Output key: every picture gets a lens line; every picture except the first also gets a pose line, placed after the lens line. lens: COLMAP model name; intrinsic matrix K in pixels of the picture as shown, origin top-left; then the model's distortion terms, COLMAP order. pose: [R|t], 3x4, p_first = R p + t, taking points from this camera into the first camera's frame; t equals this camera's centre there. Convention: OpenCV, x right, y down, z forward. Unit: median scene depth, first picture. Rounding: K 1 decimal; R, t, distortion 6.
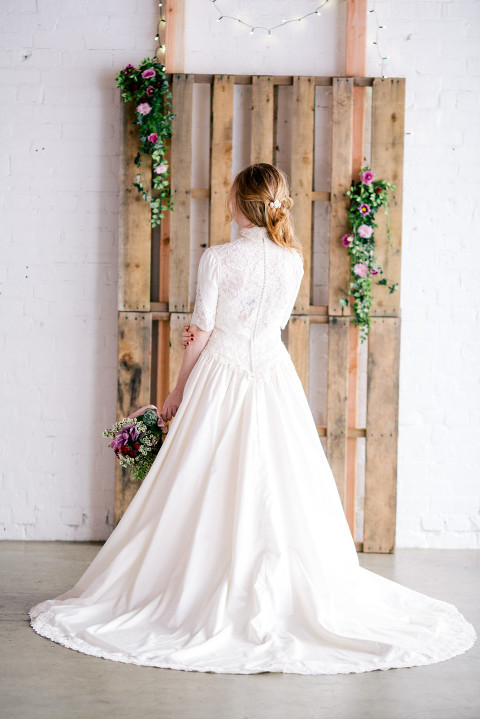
lens RADIAL K [[2678.9, 0, 241.3], [0, 2678.9, 354.2], [0, 0, 1]] dist [0.329643, 0.000000]
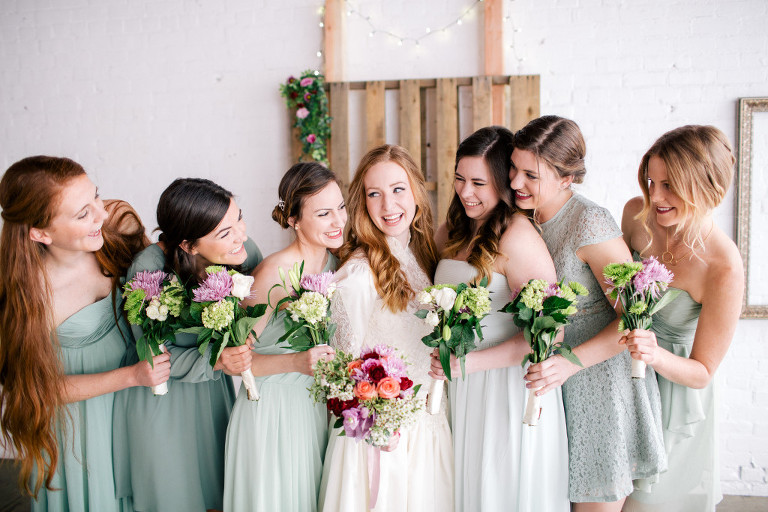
lens RADIAL K [[782.7, 0, 370.5], [0, 782.7, 245.9], [0, 0, 1]] dist [-0.044224, 0.000000]
pose [[0.985659, -0.021334, -0.167396, 0.044577], [0.022655, 0.999725, 0.005987, -0.036997], [0.167222, -0.009693, 0.985872, 0.676534]]
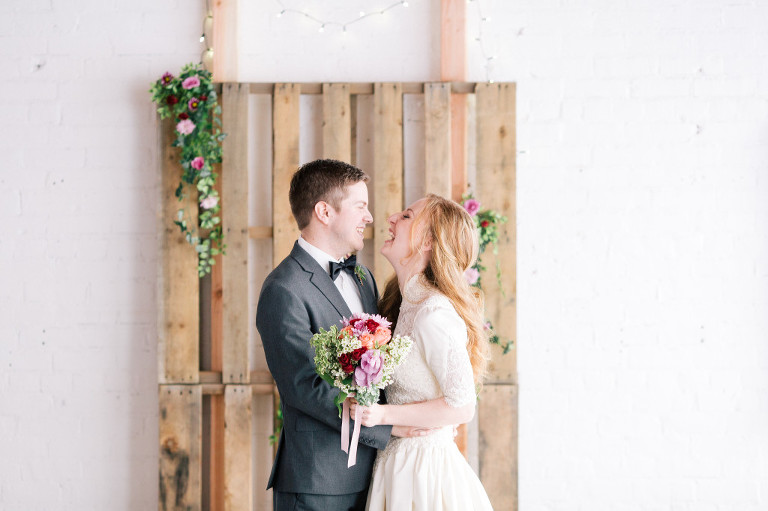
lens RADIAL K [[2861.5, 0, 379.4], [0, 2861.5, 260.9], [0, 0, 1]] dist [0.329643, 0.000000]
pose [[0.999734, -0.020507, -0.010584, 0.028512], [0.019864, 0.998141, -0.057627, -0.002332], [0.011746, 0.057401, 0.998282, 0.160371]]
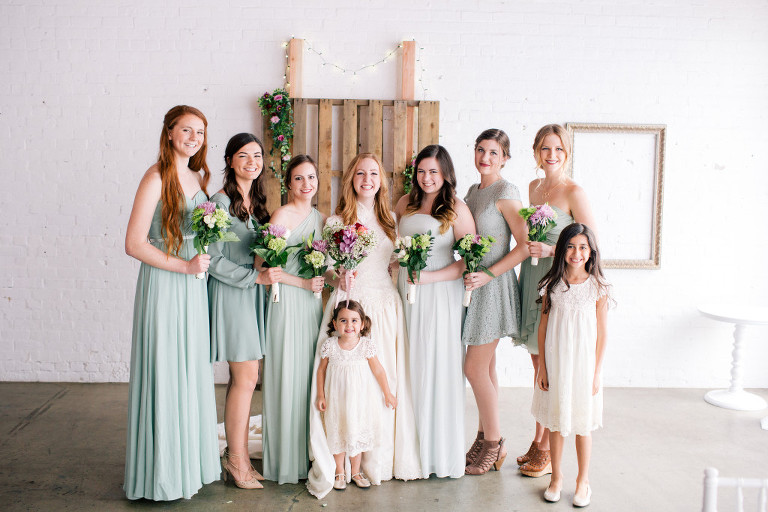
lens RADIAL K [[782.7, 0, 380.0], [0, 782.7, 244.6], [0, 0, 1]] dist [-0.044224, 0.000000]
pose [[0.999695, -0.003465, 0.024447, 0.013920], [0.002795, 0.999621, 0.027389, -0.029906], [-0.024533, -0.027312, 0.999326, 0.531652]]
